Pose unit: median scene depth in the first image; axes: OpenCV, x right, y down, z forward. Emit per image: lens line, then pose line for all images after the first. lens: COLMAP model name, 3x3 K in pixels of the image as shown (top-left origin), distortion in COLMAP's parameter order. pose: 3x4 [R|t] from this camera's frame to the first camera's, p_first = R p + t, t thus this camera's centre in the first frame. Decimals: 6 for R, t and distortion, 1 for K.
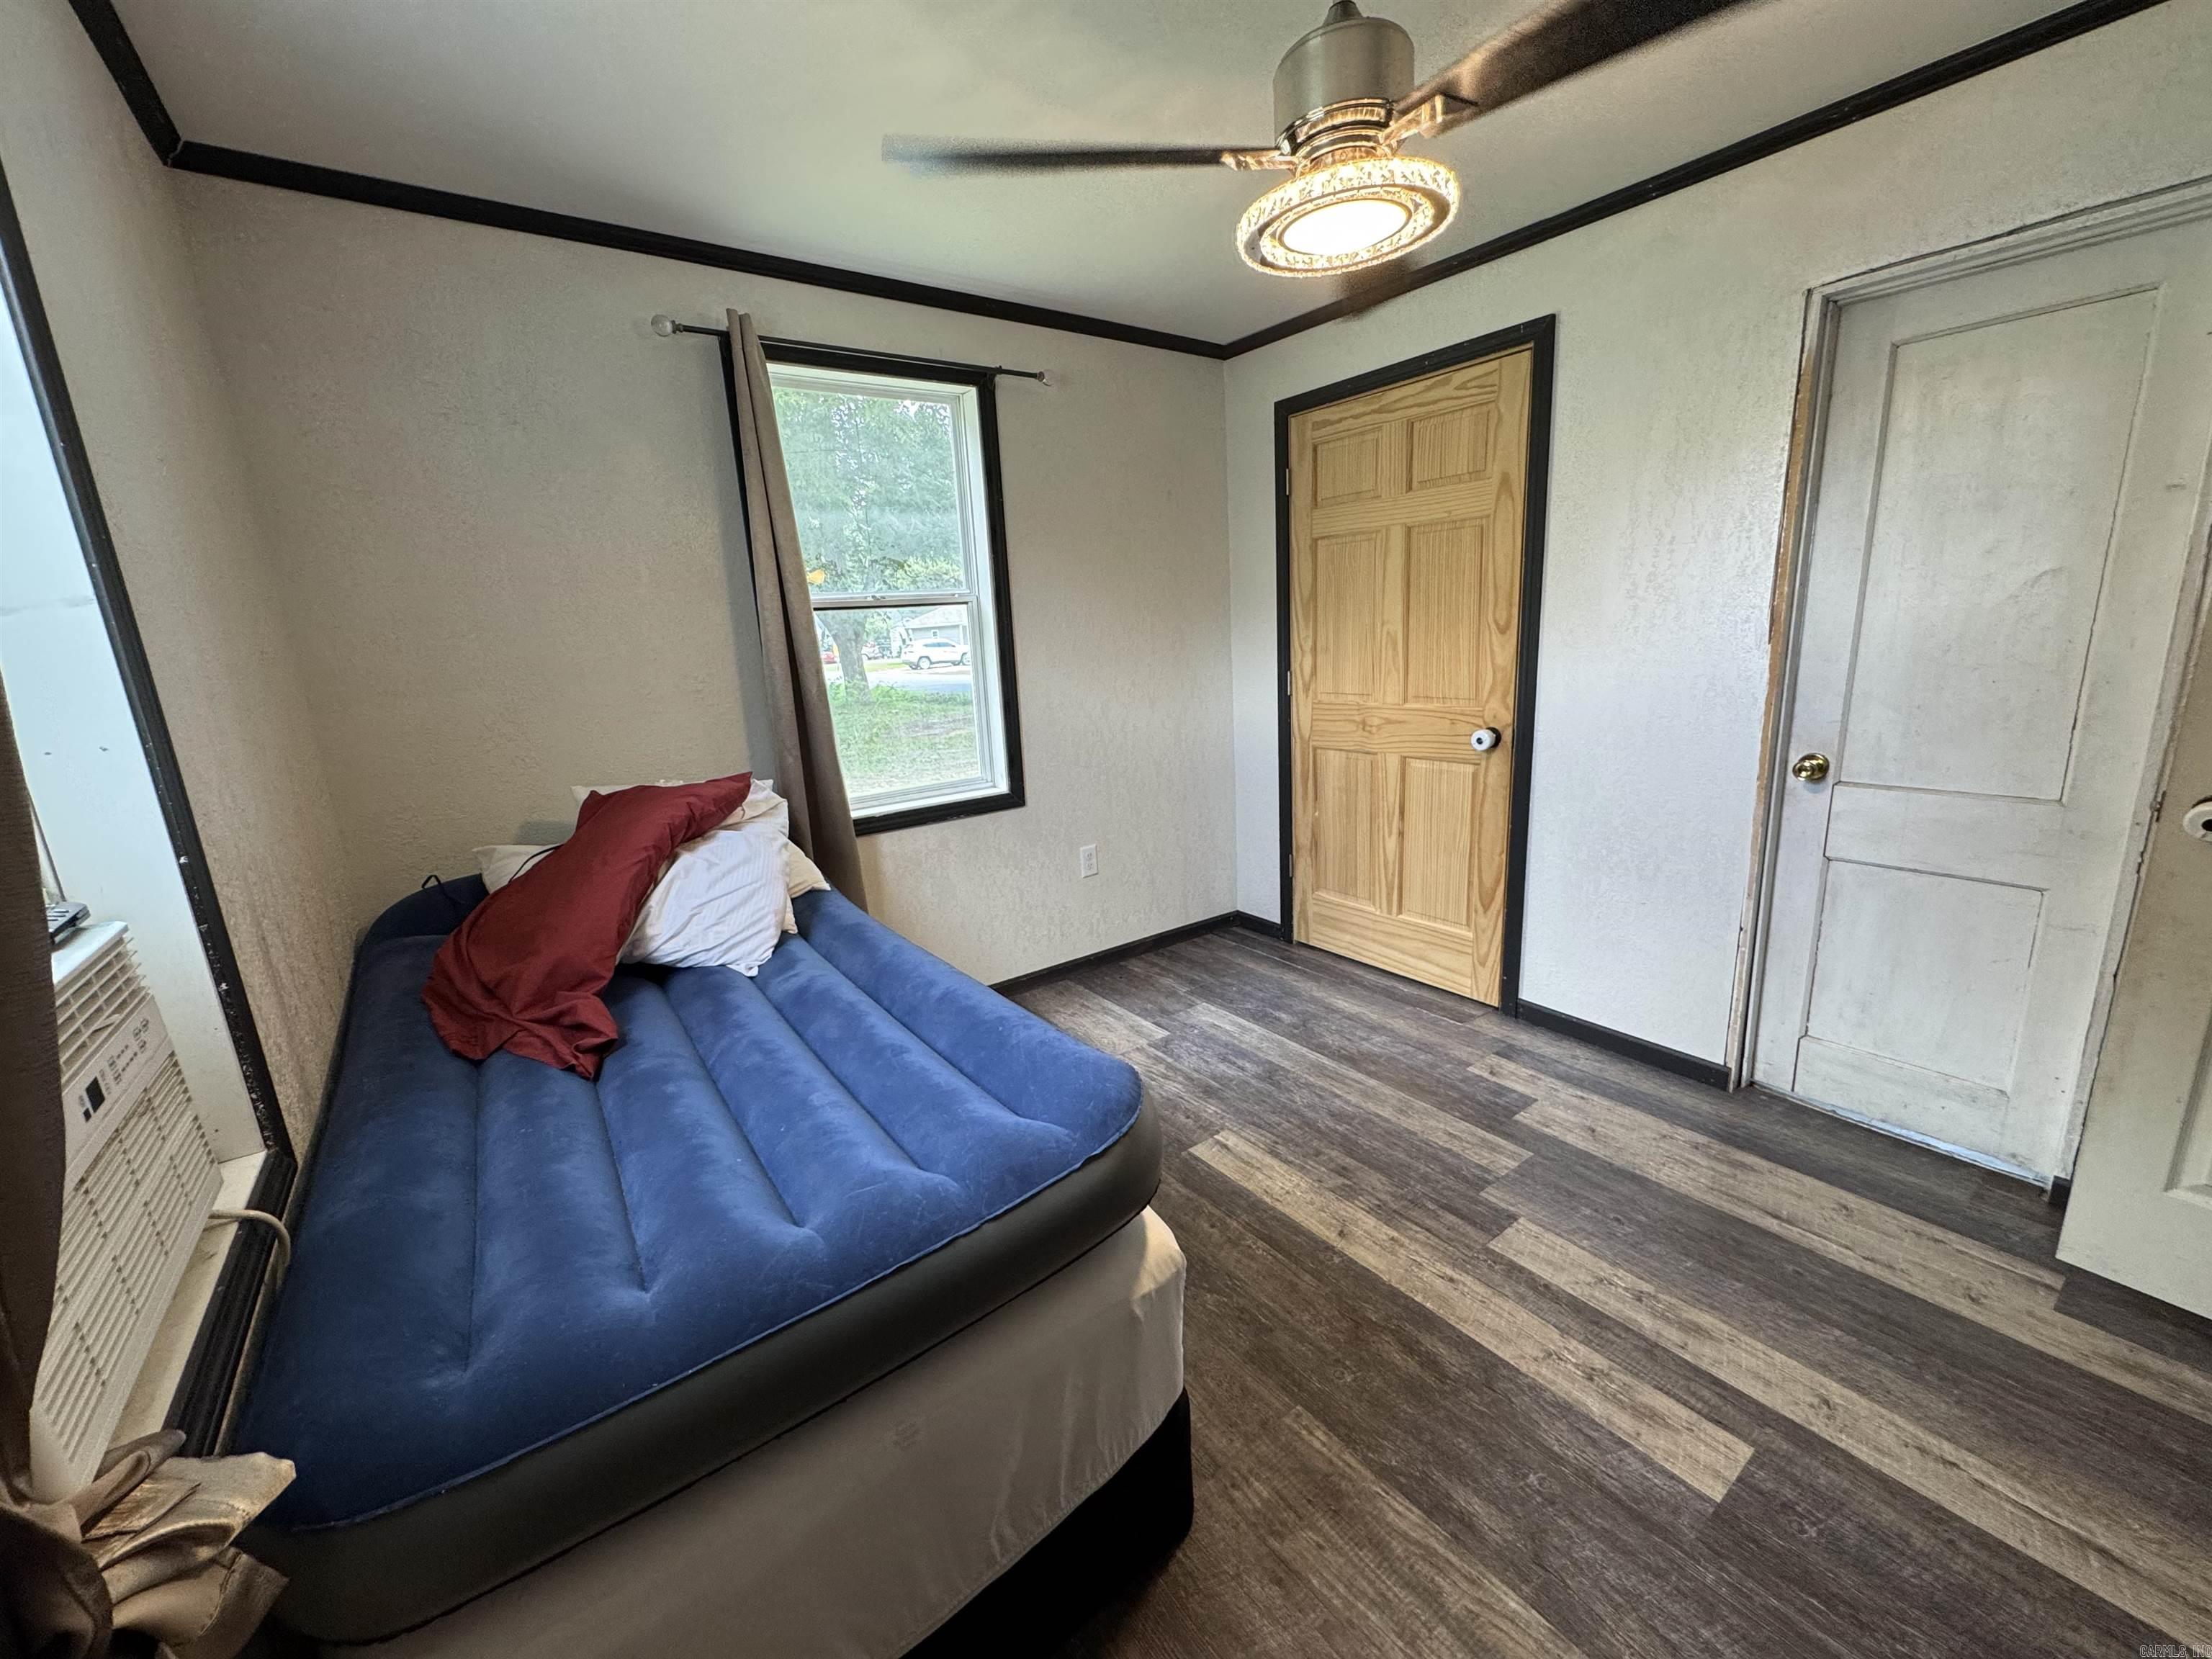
lens RADIAL K [[881.6, 0, 1118.1], [0, 881.6, 824.0], [0, 0, 1]] dist [-0.000642, -0.000084]
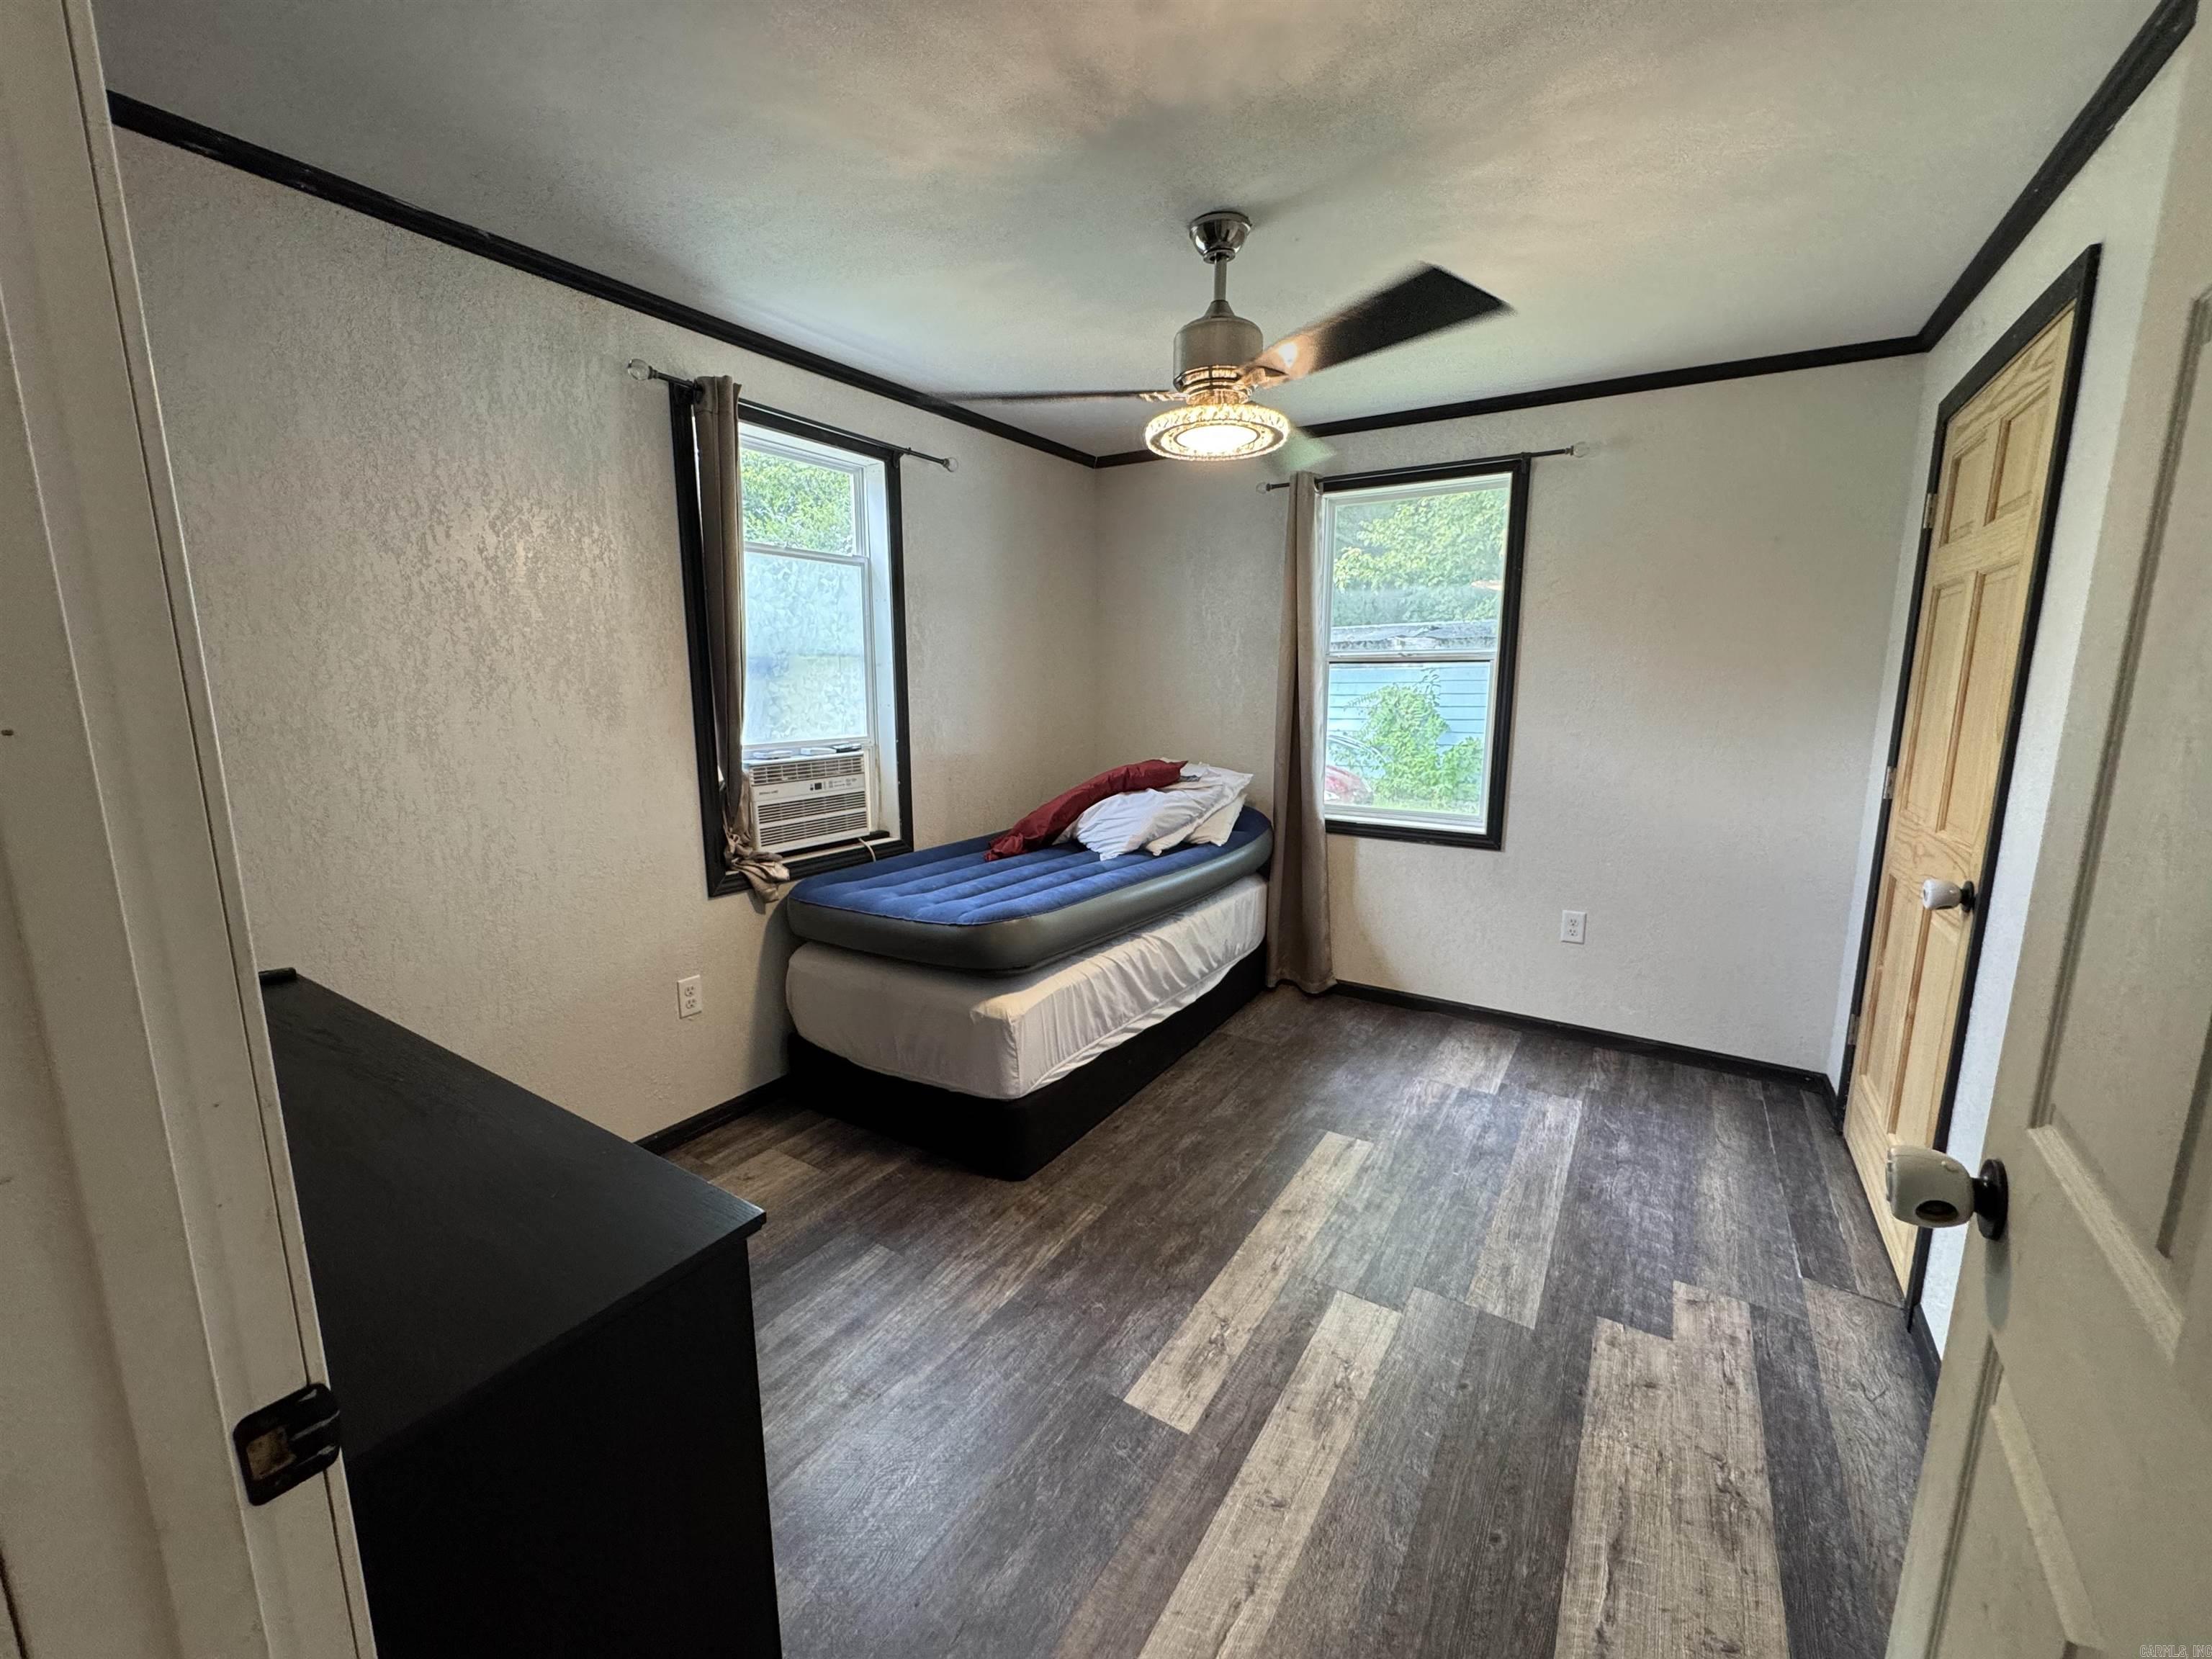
lens RADIAL K [[881.6, 0, 1108.0], [0, 881.6, 835.4], [0, 0, 1]] dist [-0.000642, -0.000084]
pose [[0.359534, 0.214130, -0.908231, 0.880015], [-0.228089, 0.963957, 0.136977, -0.098143], [0.904826, 0.157910, 0.395416, 0.185377]]
